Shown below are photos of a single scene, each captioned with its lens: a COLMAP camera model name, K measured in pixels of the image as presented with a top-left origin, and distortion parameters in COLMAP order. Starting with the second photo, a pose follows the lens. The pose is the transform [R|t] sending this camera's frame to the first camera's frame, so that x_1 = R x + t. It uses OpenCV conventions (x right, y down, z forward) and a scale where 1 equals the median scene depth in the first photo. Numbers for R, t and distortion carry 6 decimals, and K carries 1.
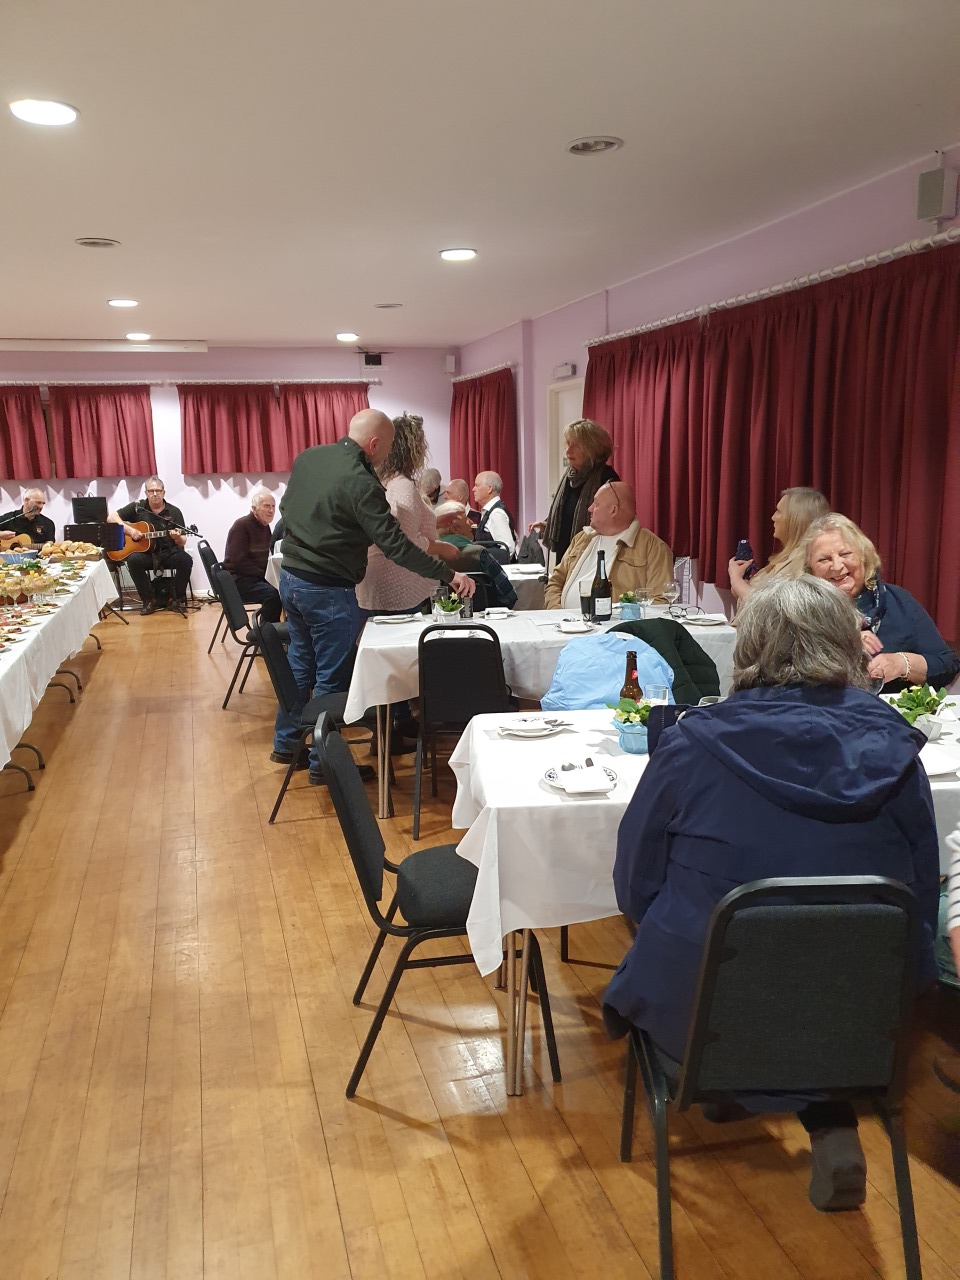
lens RADIAL K [[969.5, 0, 477.2], [0, 969.5, 659.2], [0, 0, 1]] dist [-0.000108, -0.000737]
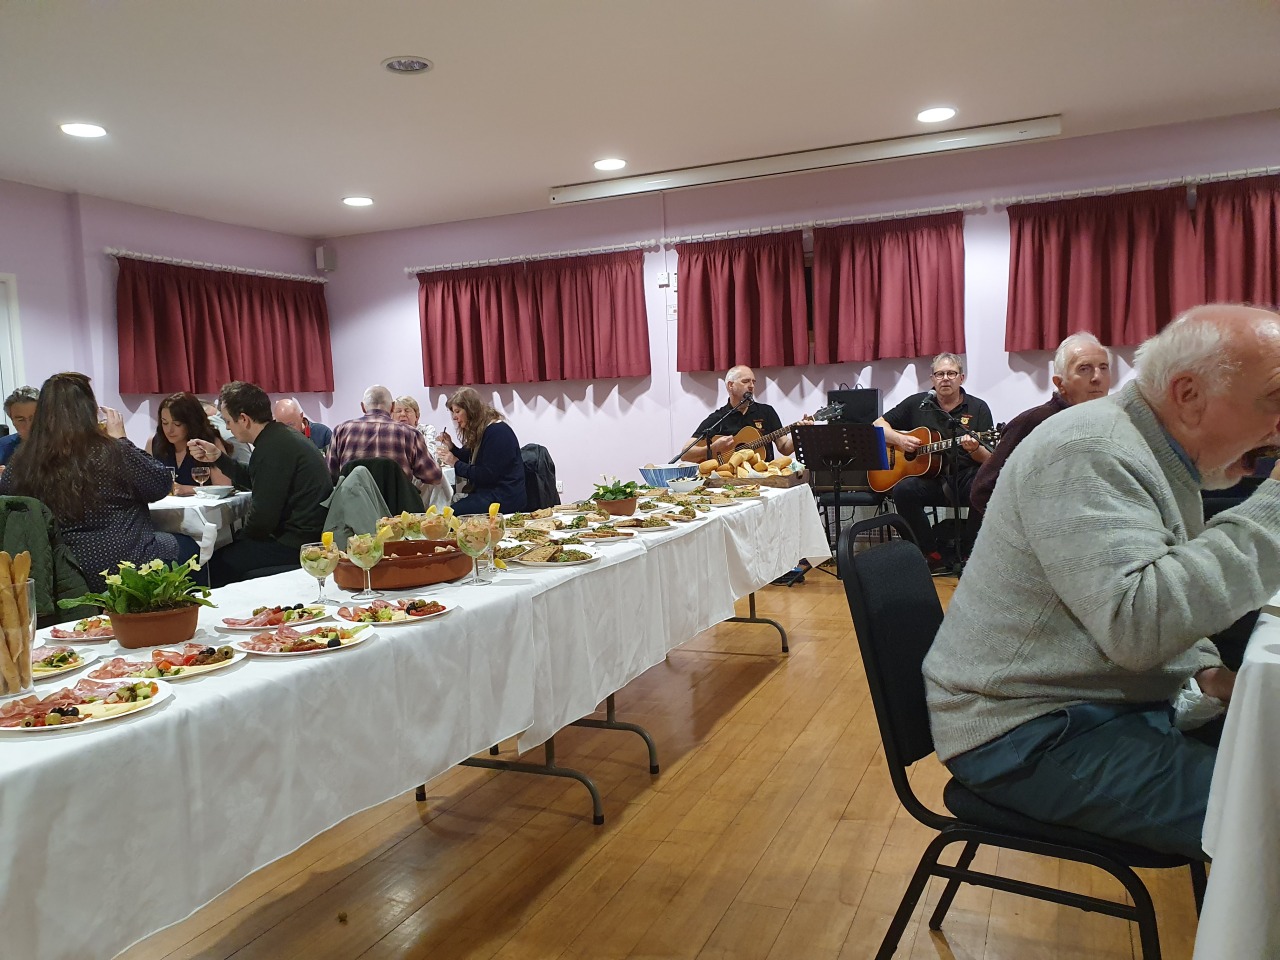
lens RADIAL K [[969.5, 0, 640.0], [0, 969.5, 480.0], [0, 0, 1]] dist [-0.000108, -0.000737]
pose [[0.756165, 0.039542, -0.653185, -0.080411], [-0.109785, 0.991691, -0.067060, -0.046947], [0.645106, 0.122418, 0.754223, 0.414711]]
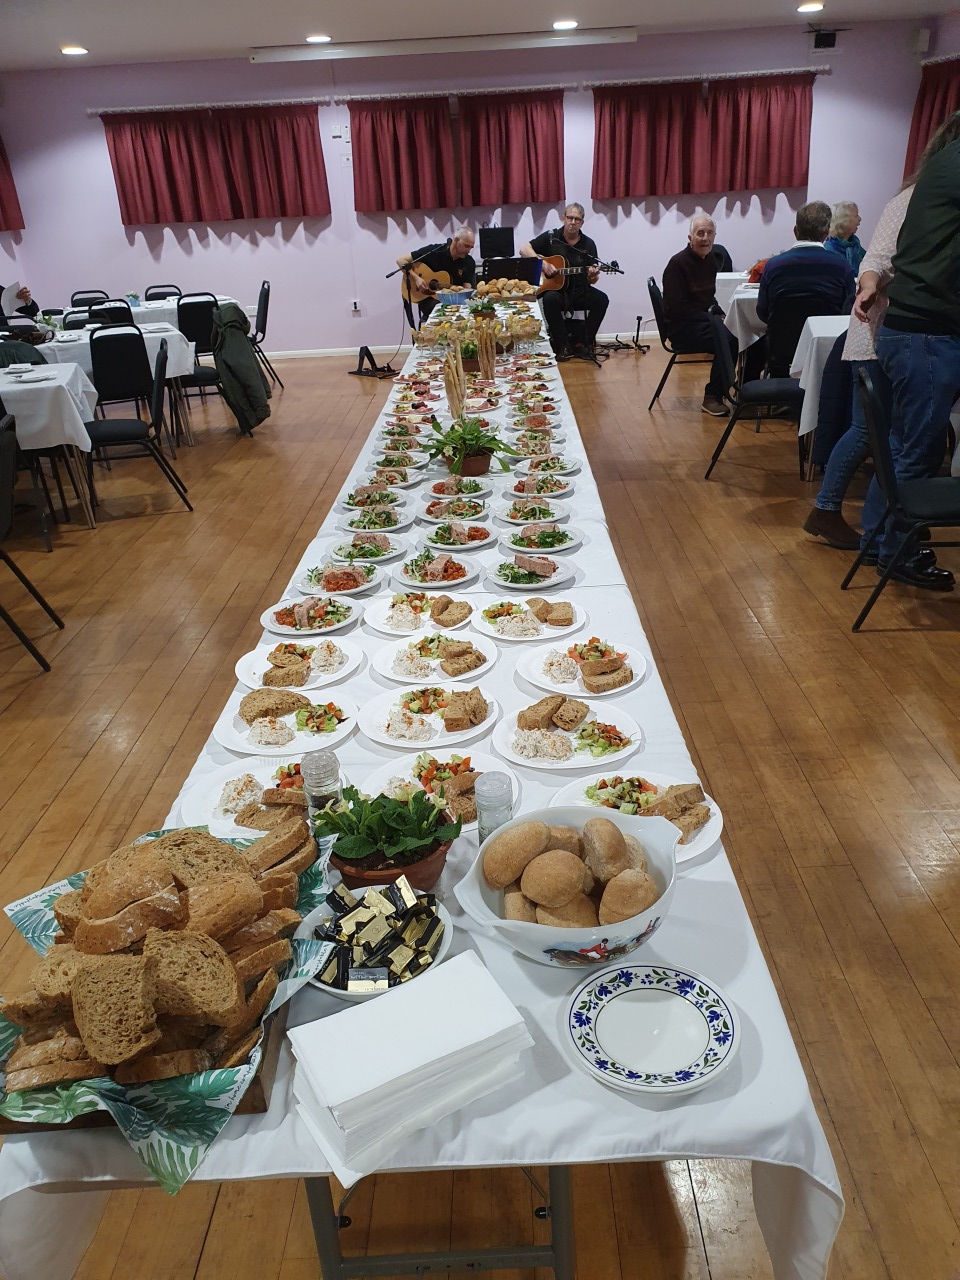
lens RADIAL K [[984.4, 0, 507.2], [0, 984.4, 656.0], [0, 0, 1]] dist [0.008335, 0.002400]
pose [[0.956430, 0.103389, -0.273042, -0.088086], [-0.033919, 0.968215, 0.247809, -0.004828], [0.289984, -0.227751, 0.929537, 0.032933]]
